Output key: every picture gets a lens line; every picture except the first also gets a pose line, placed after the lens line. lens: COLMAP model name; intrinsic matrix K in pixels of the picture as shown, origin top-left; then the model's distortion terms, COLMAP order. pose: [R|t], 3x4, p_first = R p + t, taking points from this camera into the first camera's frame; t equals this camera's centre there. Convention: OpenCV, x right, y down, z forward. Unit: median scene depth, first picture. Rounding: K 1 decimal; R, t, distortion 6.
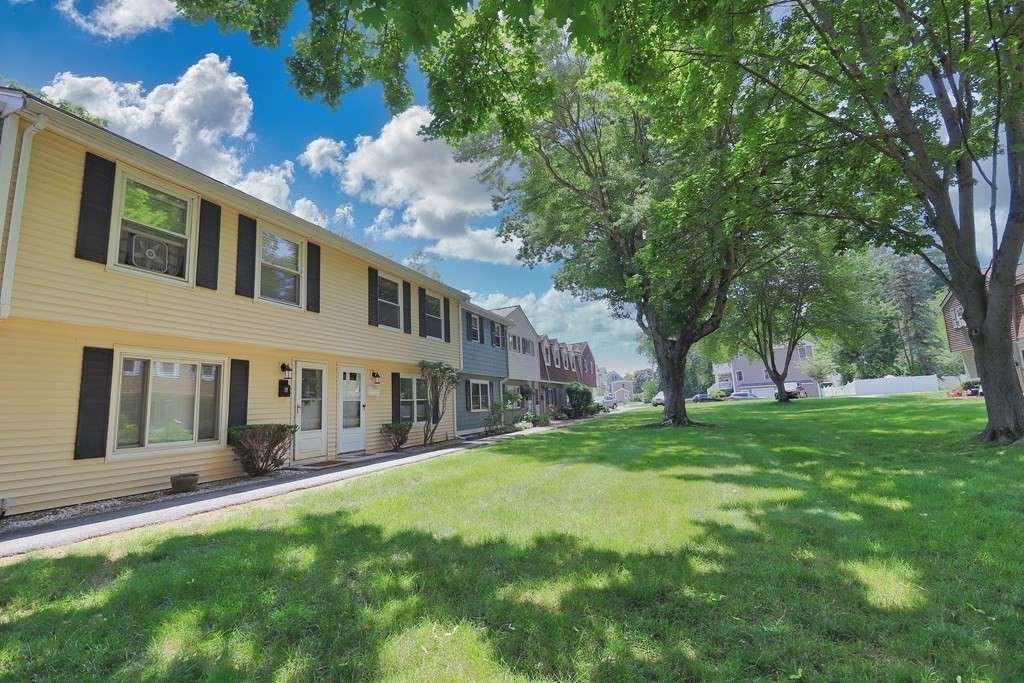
lens RADIAL K [[475.7, 0, 518.5], [0, 475.7, 333.2], [0, 0, 1]] dist [-0.002663, -0.009627]
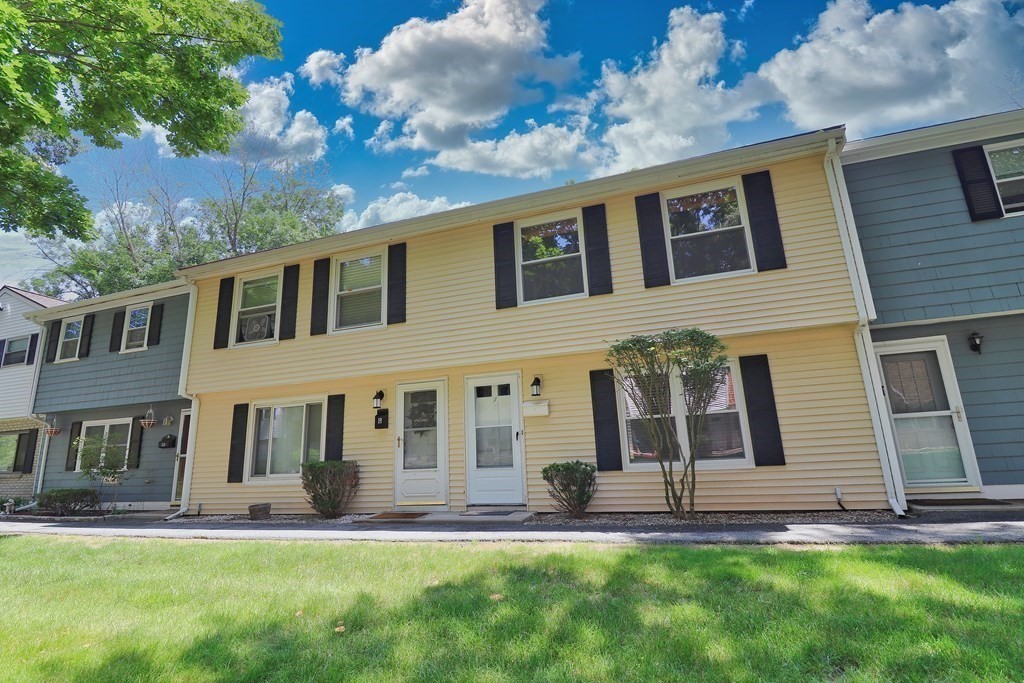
lens RADIAL K [[475.7, 0, 515.0], [0, 475.7, 336.8], [0, 0, 1]] dist [-0.002663, -0.009627]
pose [[0.027281, -0.185807, -0.982208, 0.399748], [0.195700, 0.964553, -0.177031, 0.172591], [0.980284, -0.187388, 0.062677, 1.208751]]
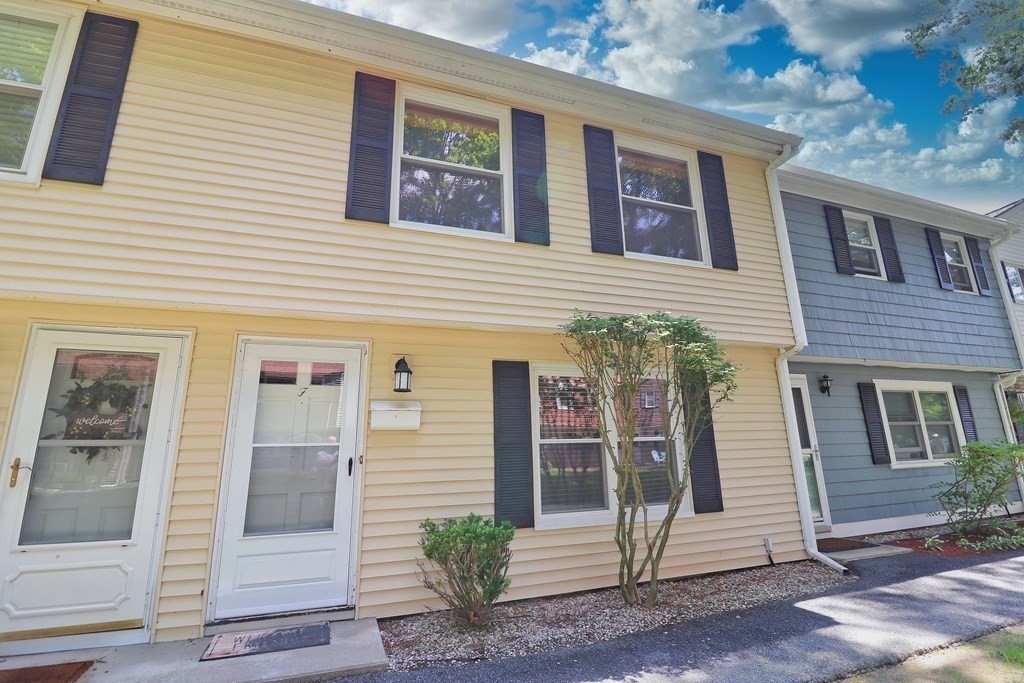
lens RADIAL K [[475.7, 0, 517.8], [0, 475.7, 333.3], [0, 0, 1]] dist [-0.002663, -0.009627]
pose [[0.642528, -0.156982, -0.750010, 0.008772], [0.110793, 0.987537, -0.111783, 0.142048], [0.758210, -0.011272, 0.651913, 1.078319]]
